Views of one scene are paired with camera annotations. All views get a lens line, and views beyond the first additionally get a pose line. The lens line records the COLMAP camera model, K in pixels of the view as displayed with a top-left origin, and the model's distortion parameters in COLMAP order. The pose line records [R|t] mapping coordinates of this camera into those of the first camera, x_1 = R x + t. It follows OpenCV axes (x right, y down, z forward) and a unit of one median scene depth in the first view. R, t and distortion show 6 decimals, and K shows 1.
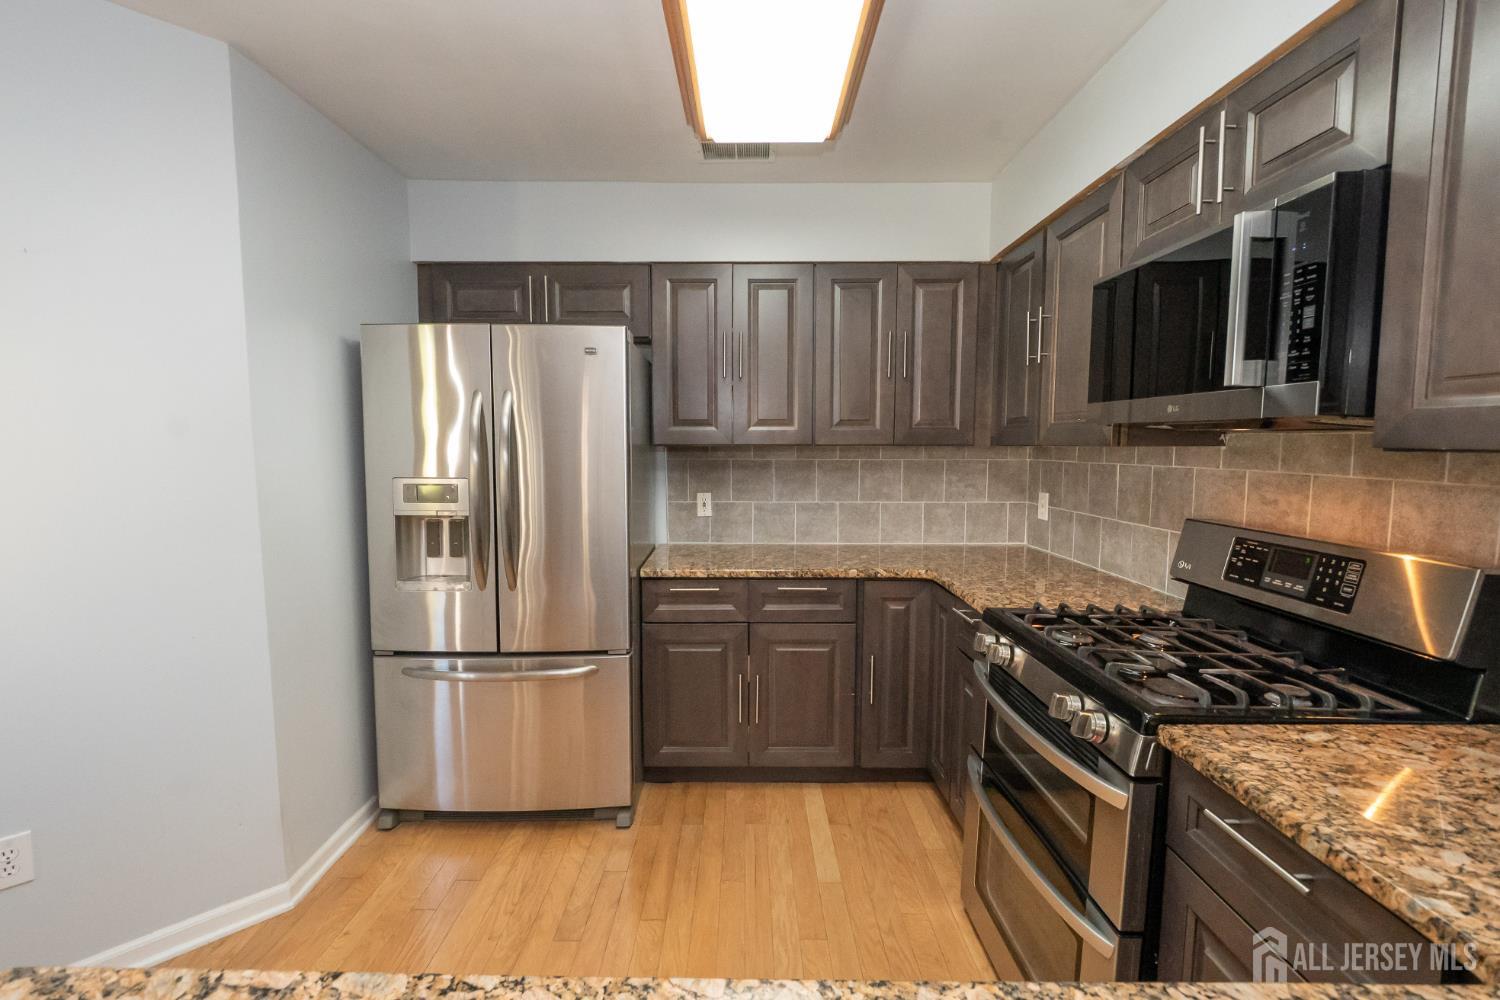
lens RADIAL K [[663.9, 0, 740.4], [0, 663.9, 499.6], [0, 0, 1]] dist [0.000147, -0.000876]
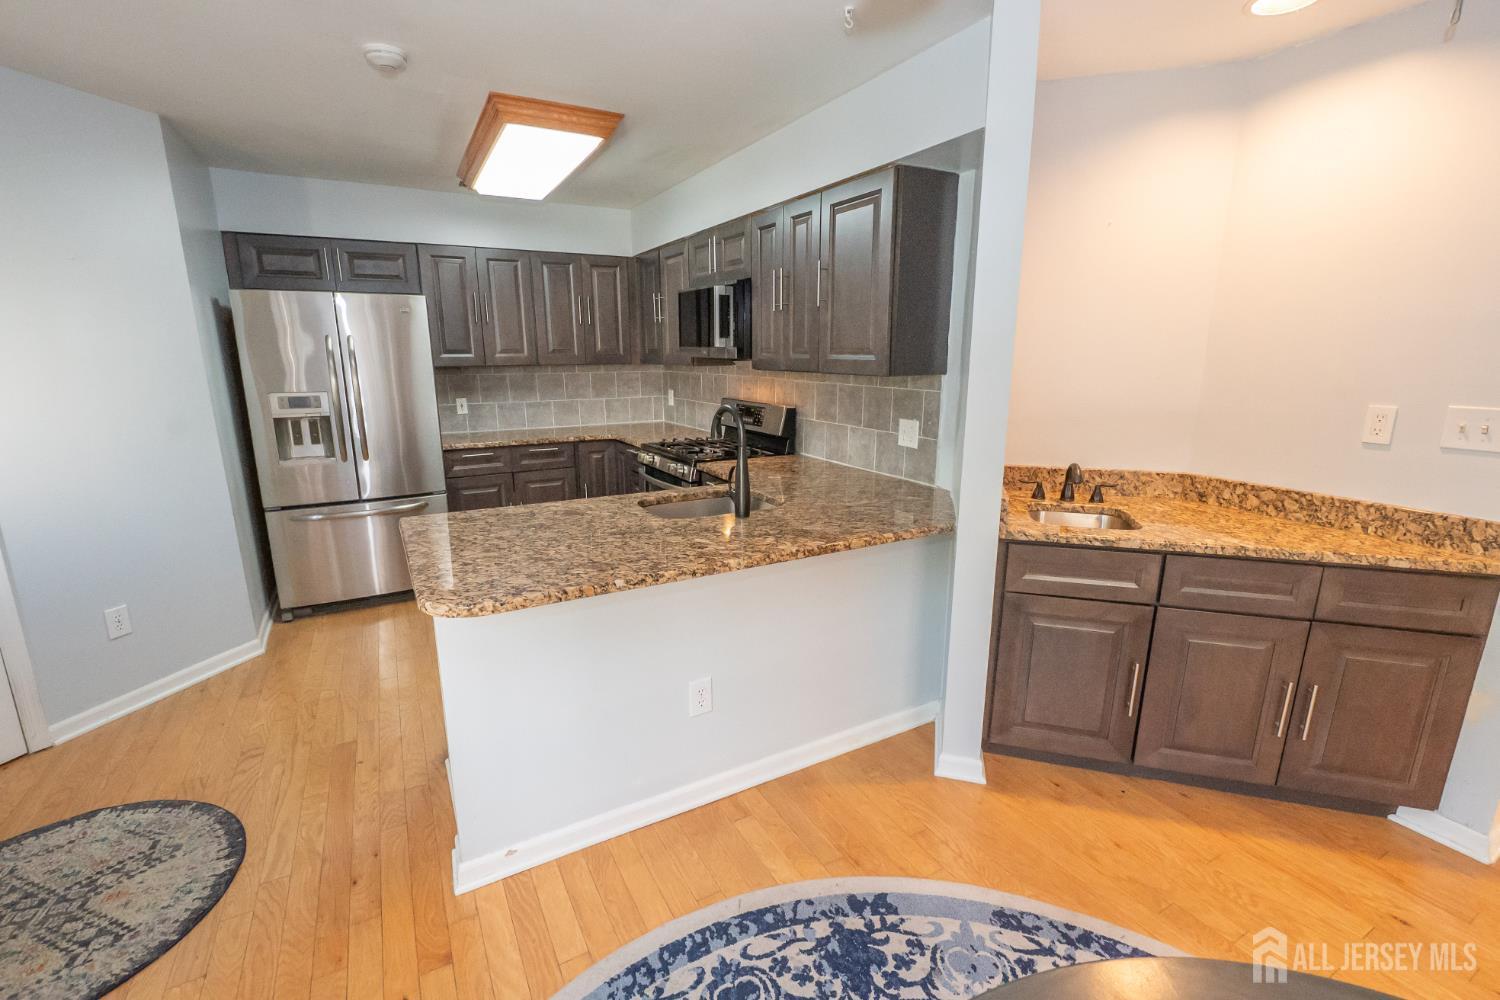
lens RADIAL K [[663.9, 0, 740.4], [0, 663.9, 499.6], [0, 0, 1]] dist [0.000147, -0.000876]
pose [[0.878324, -0.109615, 0.465330, -0.278575], [0.045308, 0.988064, 0.147232, 0.030080], [-0.475914, -0.108234, 0.872806, -0.785677]]
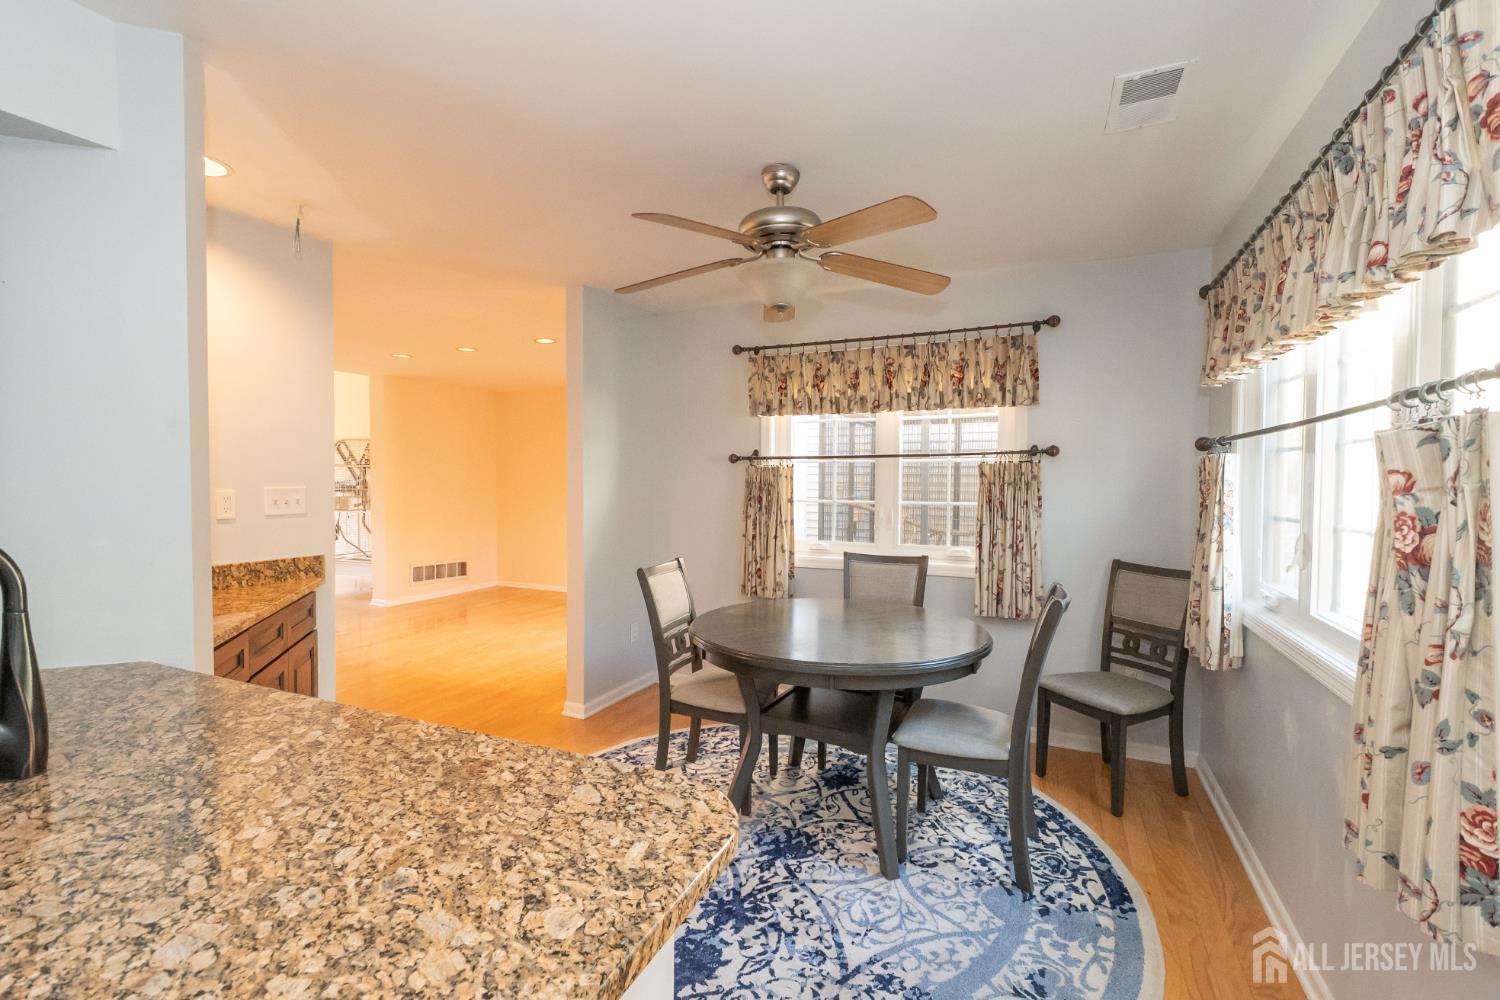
lens RADIAL K [[663.9, 0, 740.4], [0, 663.9, 499.6], [0, 0, 1]] dist [0.000147, -0.000876]
pose [[-0.903940, -0.016701, 0.427332, -0.405944], [0.033706, 0.993346, 0.110122, -0.003498], [-0.426328, 0.113947, -0.897363, 0.167949]]
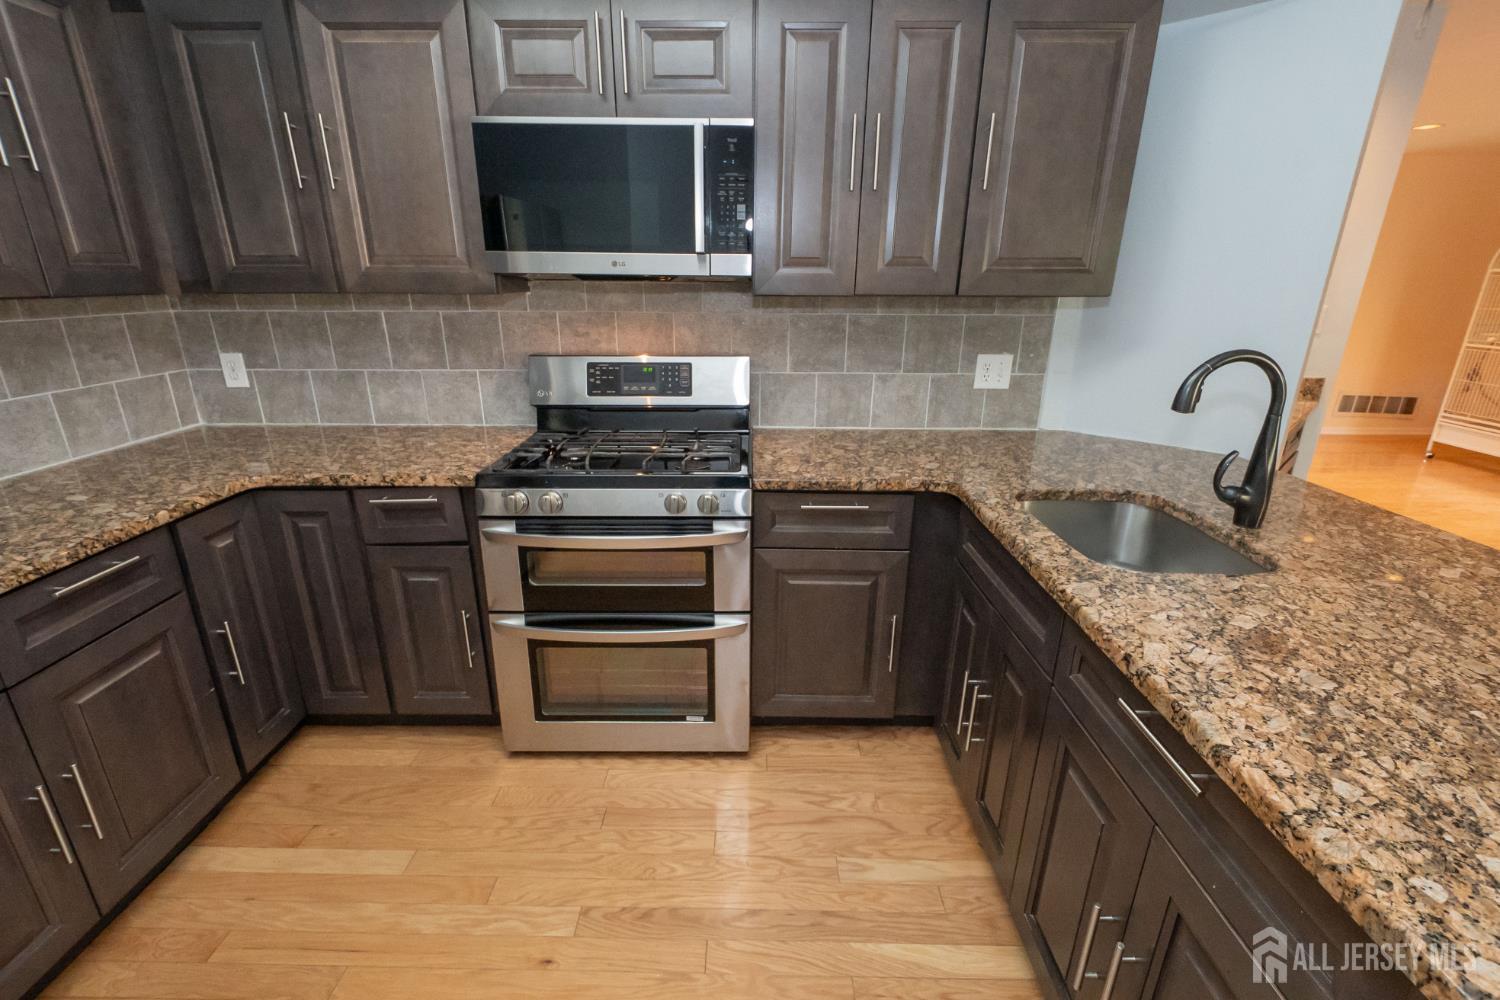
lens RADIAL K [[650.3, 0, 750.0], [0, 650.3, 500.0], [0, 0, 1]] dist [0.000083, -0.000626]
pose [[0.002205, -0.326744, 0.945110, -0.393268], [0.080602, 0.942096, 0.325514, -0.056369], [-0.996744, 0.075460, 0.028414, 0.439415]]
